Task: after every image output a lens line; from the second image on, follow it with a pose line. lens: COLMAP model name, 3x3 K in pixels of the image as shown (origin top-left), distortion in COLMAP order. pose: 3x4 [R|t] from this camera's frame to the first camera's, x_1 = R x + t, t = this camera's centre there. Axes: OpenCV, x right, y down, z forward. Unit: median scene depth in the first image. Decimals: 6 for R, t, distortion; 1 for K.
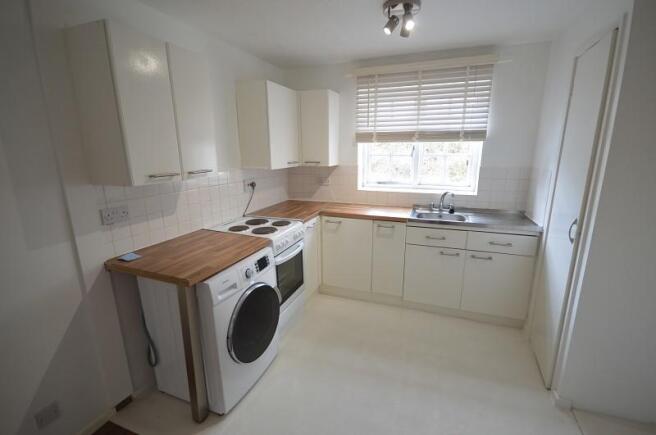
lens RADIAL K [[296.3, 0, 328.0], [0, 296.3, 217.5], [0, 0, 1]] dist [0.000020, 0.000005]
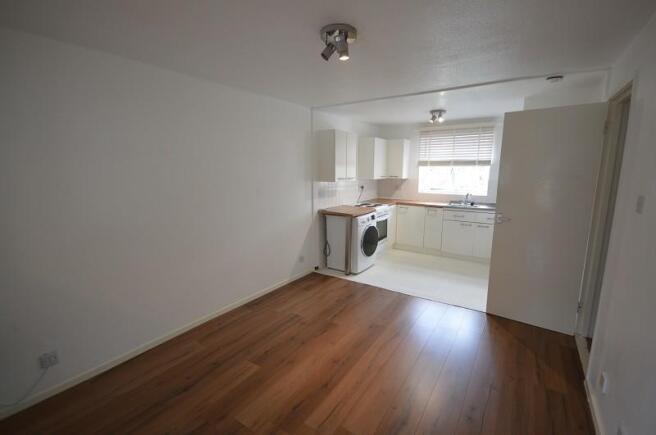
lens RADIAL K [[295.5, 0, 328.0], [0, 295.5, 217.5], [0, 0, 1]] dist [-0.001045, -0.000030]
pose [[0.974709, 0.043624, -0.219179, -0.040436], [-0.056735, 0.996934, -0.053880, 0.223360], [0.216157, 0.064952, 0.974196, -1.012820]]
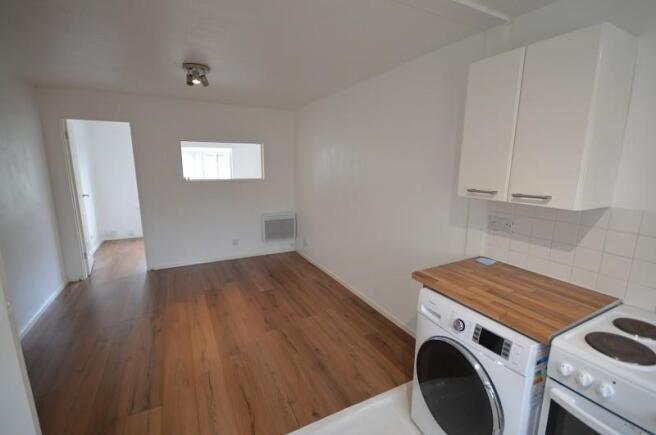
lens RADIAL K [[296.3, 0, 328.0], [0, 296.3, 217.5], [0, 0, 1]] dist [0.000020, 0.000005]
pose [[-0.660410, 0.138716, -0.737981, 0.338174], [-0.176355, 0.926648, 0.331998, -0.184310], [0.729902, 0.349401, -0.587505, 0.757053]]
